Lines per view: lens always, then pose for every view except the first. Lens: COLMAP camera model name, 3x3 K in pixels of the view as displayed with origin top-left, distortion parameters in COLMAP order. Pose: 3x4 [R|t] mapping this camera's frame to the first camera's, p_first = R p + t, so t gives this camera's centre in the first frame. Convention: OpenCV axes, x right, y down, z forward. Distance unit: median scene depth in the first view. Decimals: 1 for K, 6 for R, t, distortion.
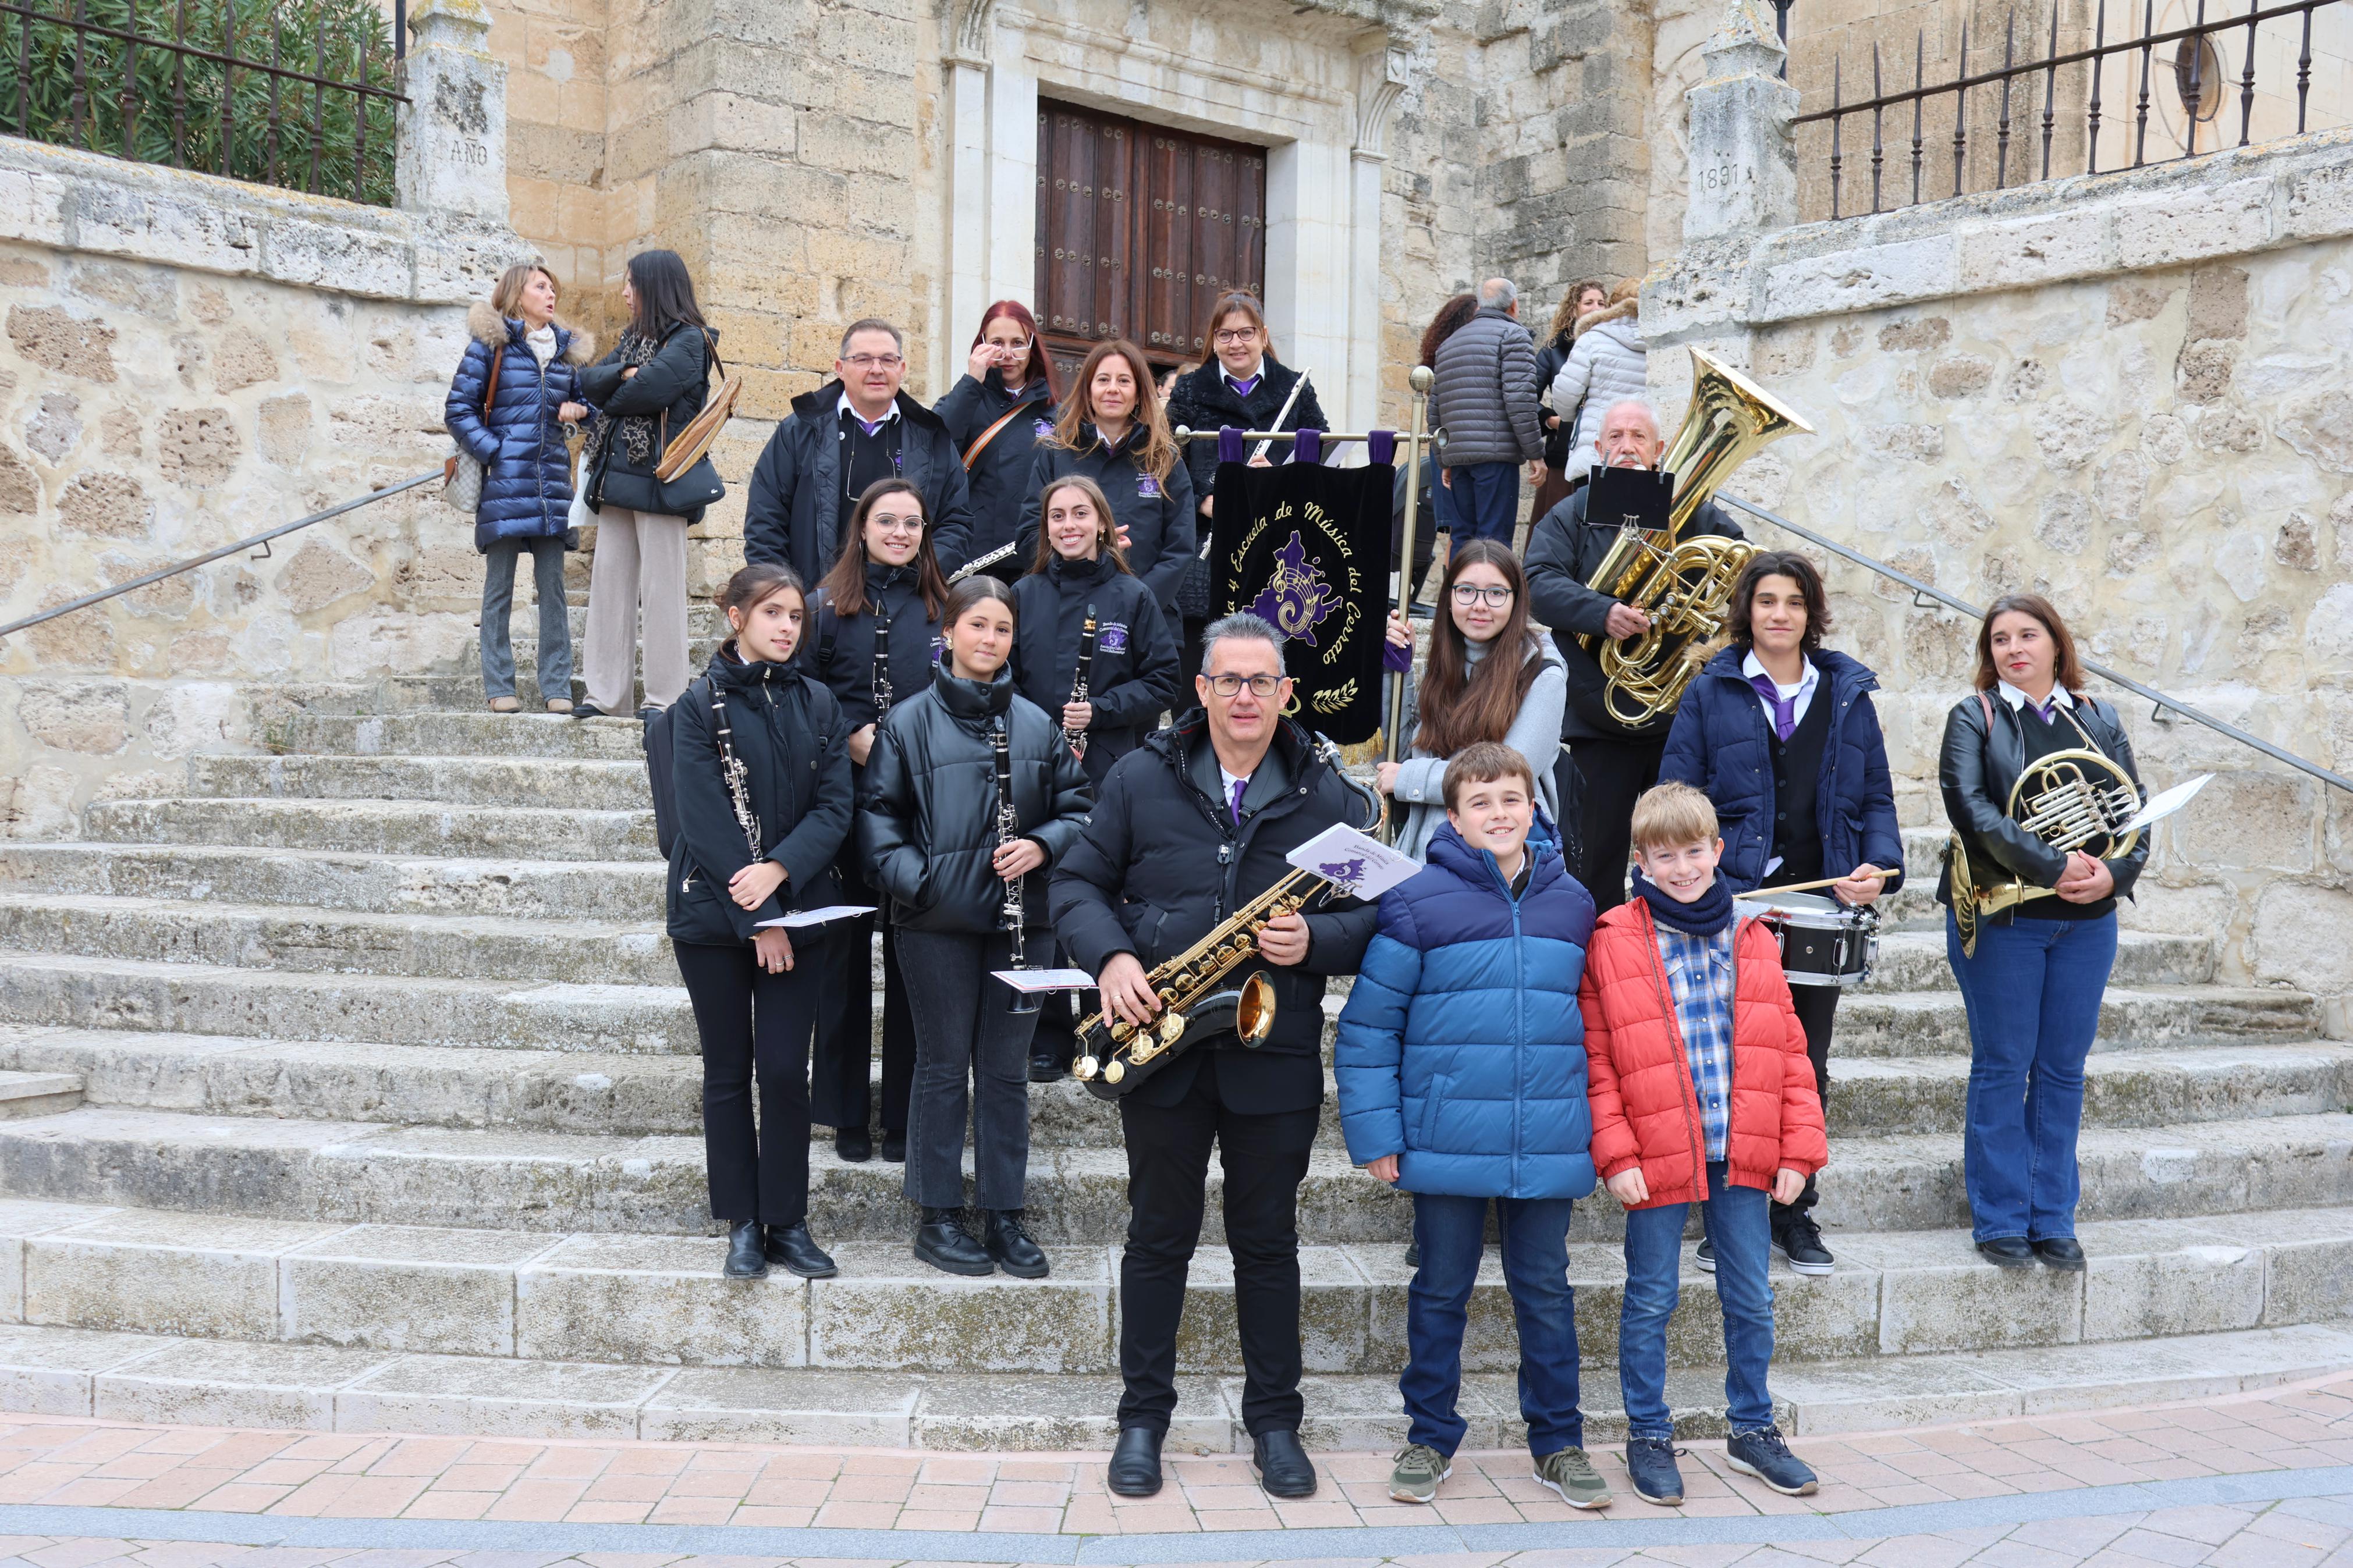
lens RADIAL K [[2809.4, 0, 1176.5], [0, 2809.4, 784.0], [0, 0, 1]] dist [0.009528, 0.370980]
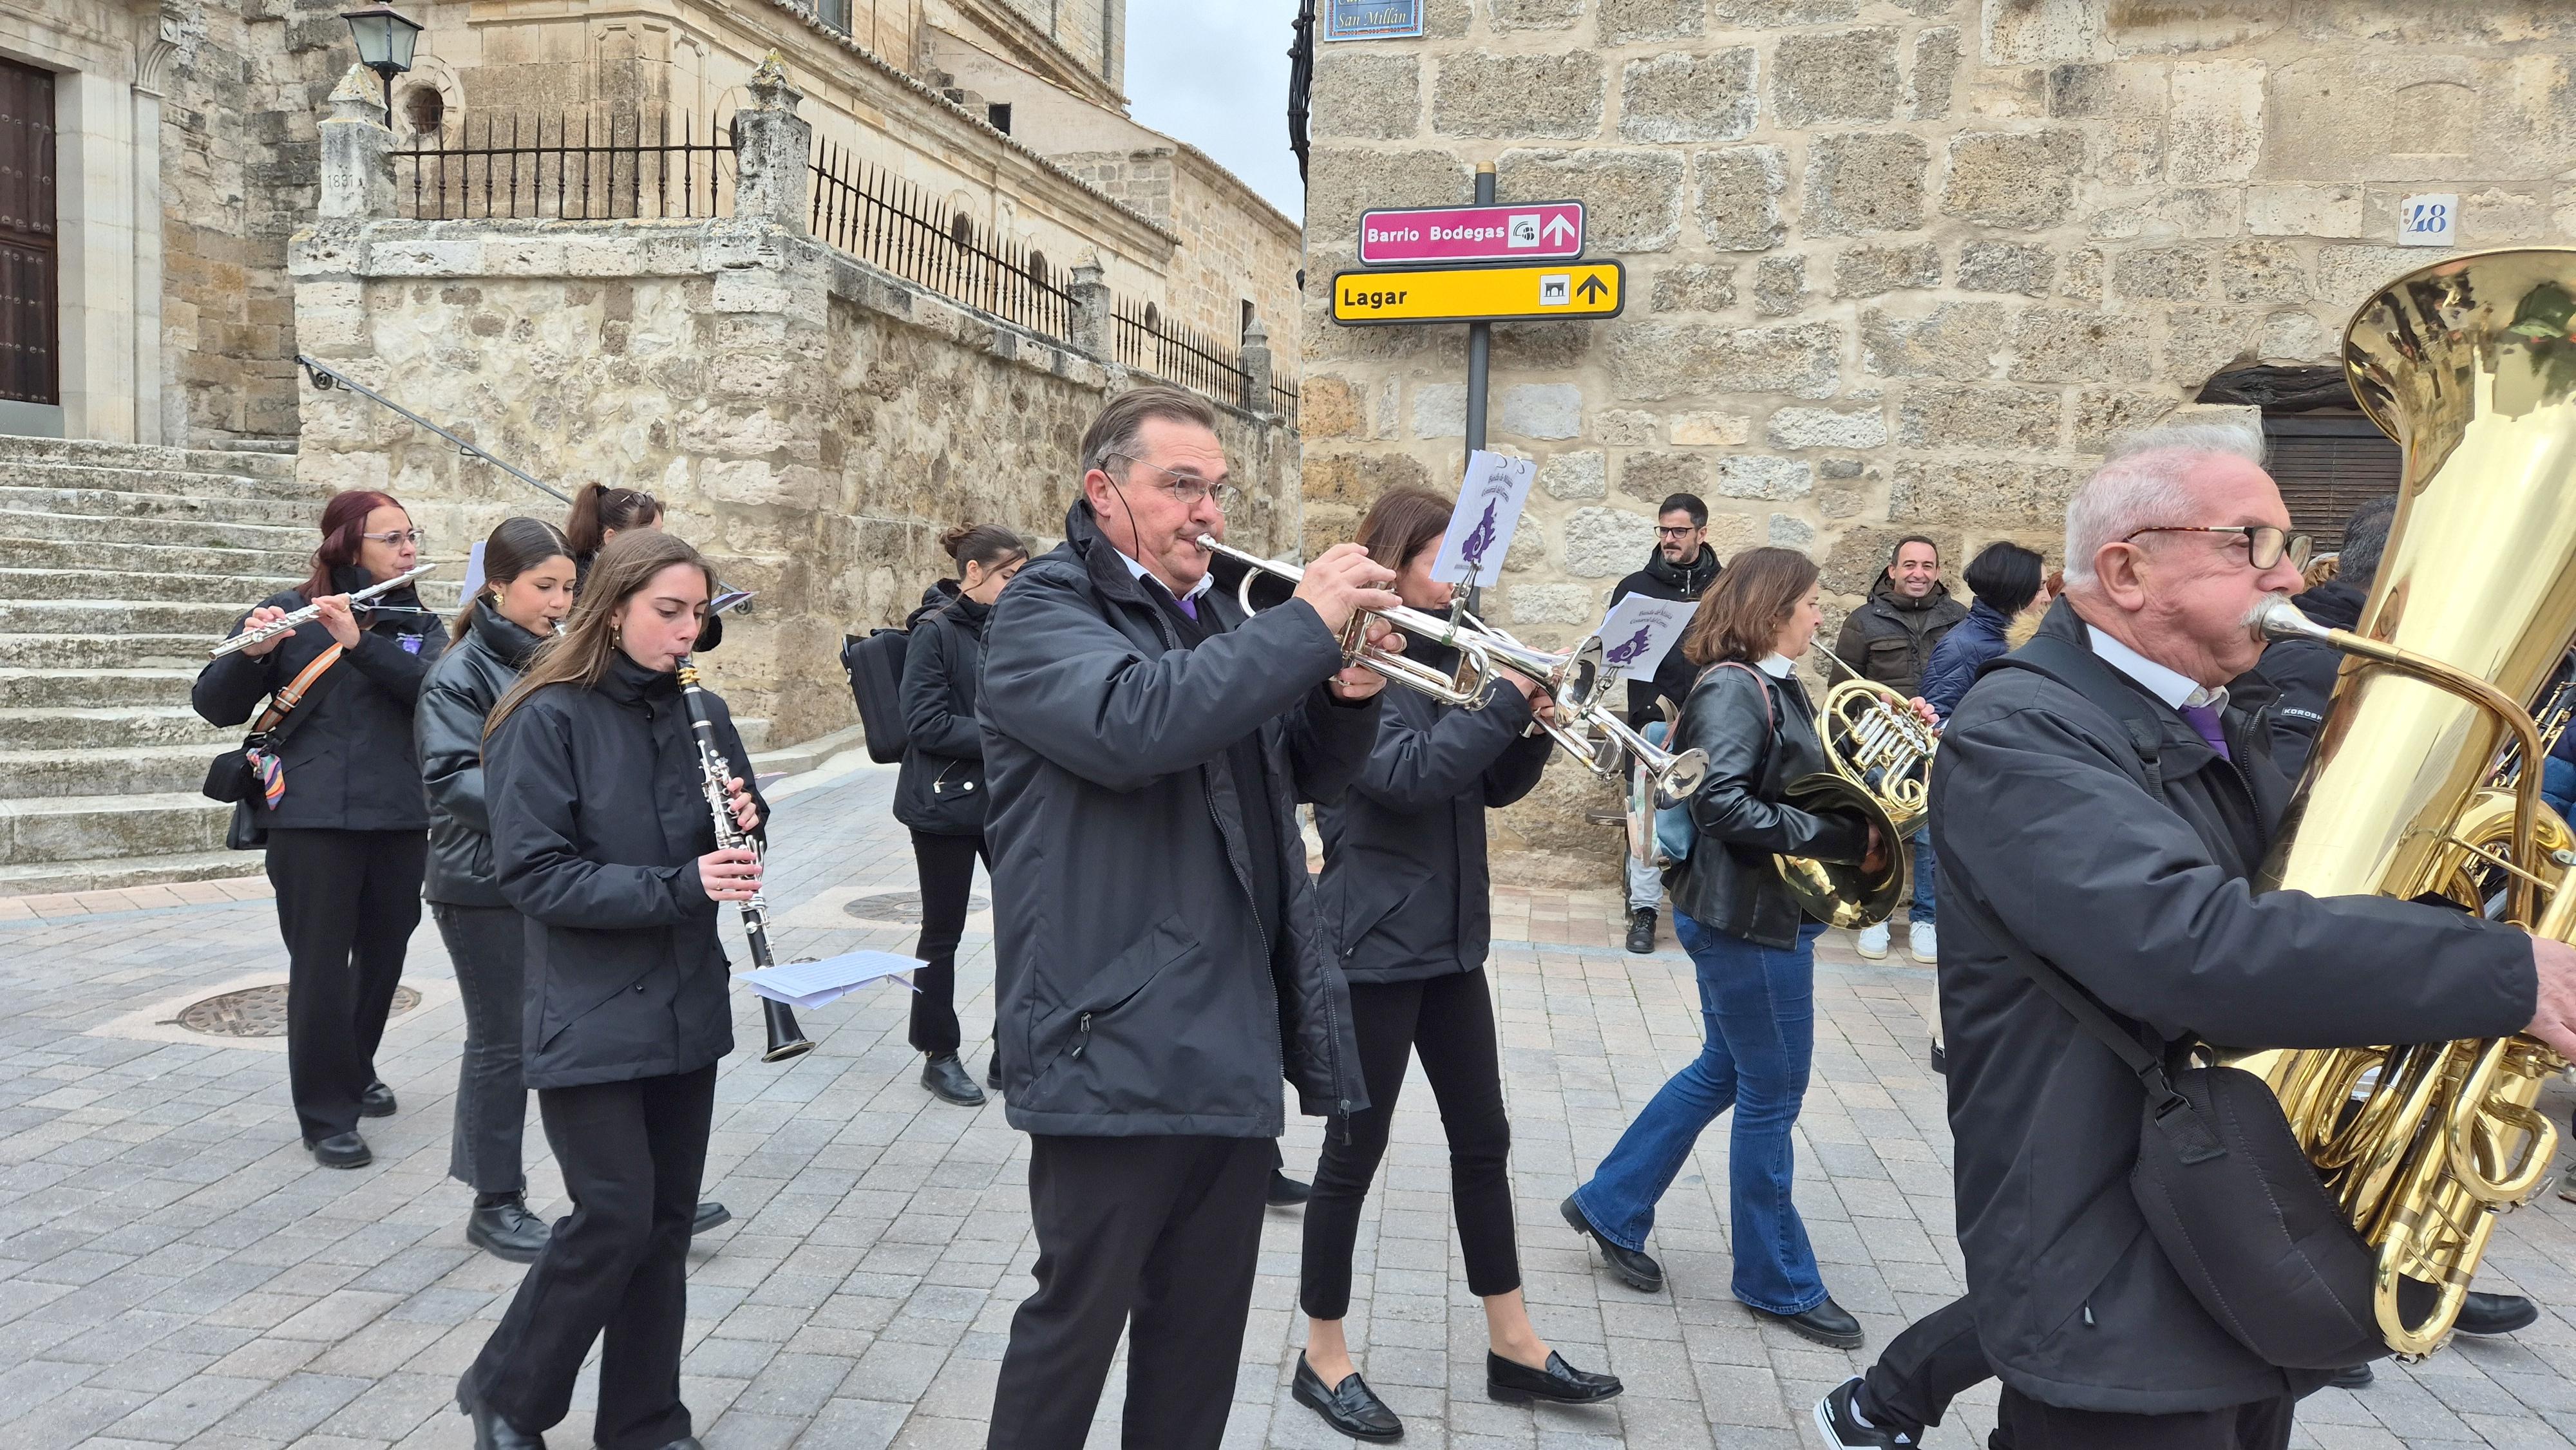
lens RADIAL K [[1761.8, 0, 1285.8], [0, 1761.8, 707.3], [0, 0, 1]] dist [0.091862, -0.075141]
pose [[0.817317, -0.029766, 0.575419, 0.030715], [-0.013624, 0.997387, 0.070946, 0.006508], [-0.576028, -0.065825, 0.814776, -0.184410]]
